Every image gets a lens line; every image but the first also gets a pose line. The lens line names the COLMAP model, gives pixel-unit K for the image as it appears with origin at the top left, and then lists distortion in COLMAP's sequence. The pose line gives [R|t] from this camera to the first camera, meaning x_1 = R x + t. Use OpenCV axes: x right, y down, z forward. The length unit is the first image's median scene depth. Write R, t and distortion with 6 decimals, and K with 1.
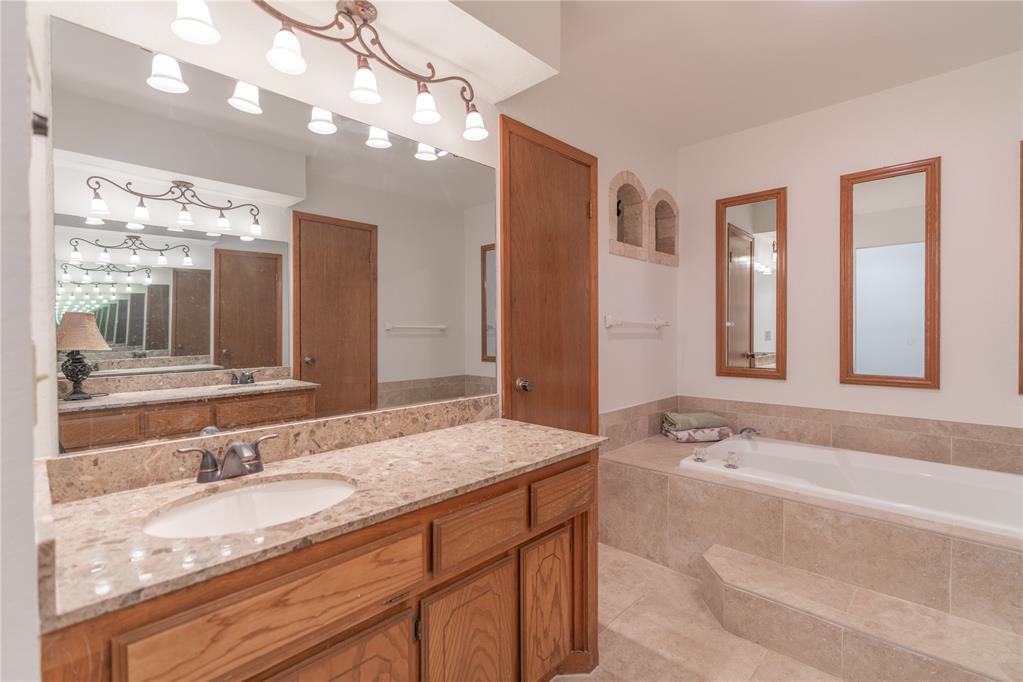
lens RADIAL K [[459.4, 0, 510.9], [0, 459.4, 339.2], [0, 0, 1]] dist [-0.004646, 0.000722]
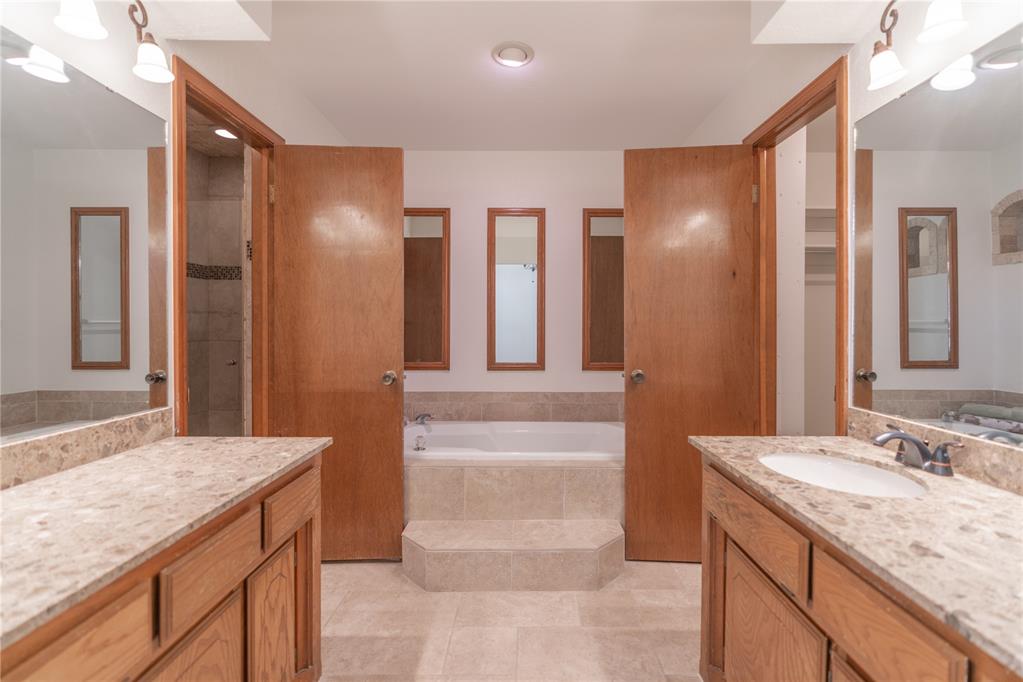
lens RADIAL K [[464.2, 0, 518.2], [0, 464.2, 336.0], [0, 0, 1]] dist [-0.001644, 0.000964]
pose [[0.720295, -0.004361, 0.693654, -0.183035], [0.005351, 0.999985, 0.000731, -0.000447], [-0.693647, 0.003185, 0.720308, 0.009749]]
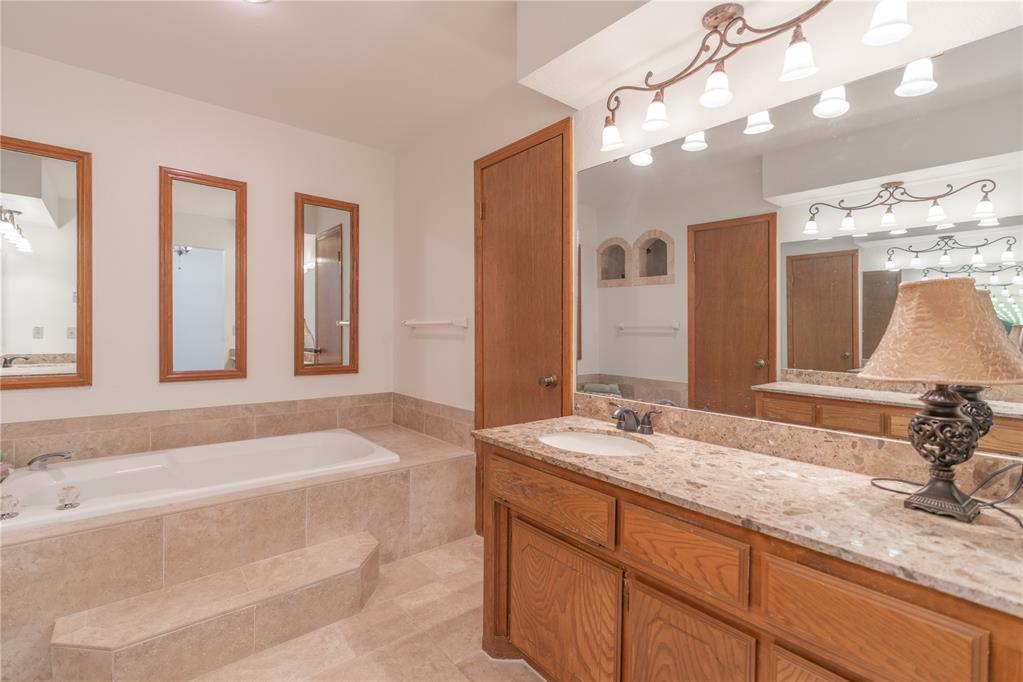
lens RADIAL K [[468.4, 0, 506.2], [0, 468.4, 337.6], [0, 0, 1]] dist [0.001224, 0.001013]
pose [[0.105732, -0.007228, 0.994368, -0.279850], [0.003061, 0.999971, 0.006944, -0.003408], [-0.994390, 0.002310, 0.105751, 0.272800]]
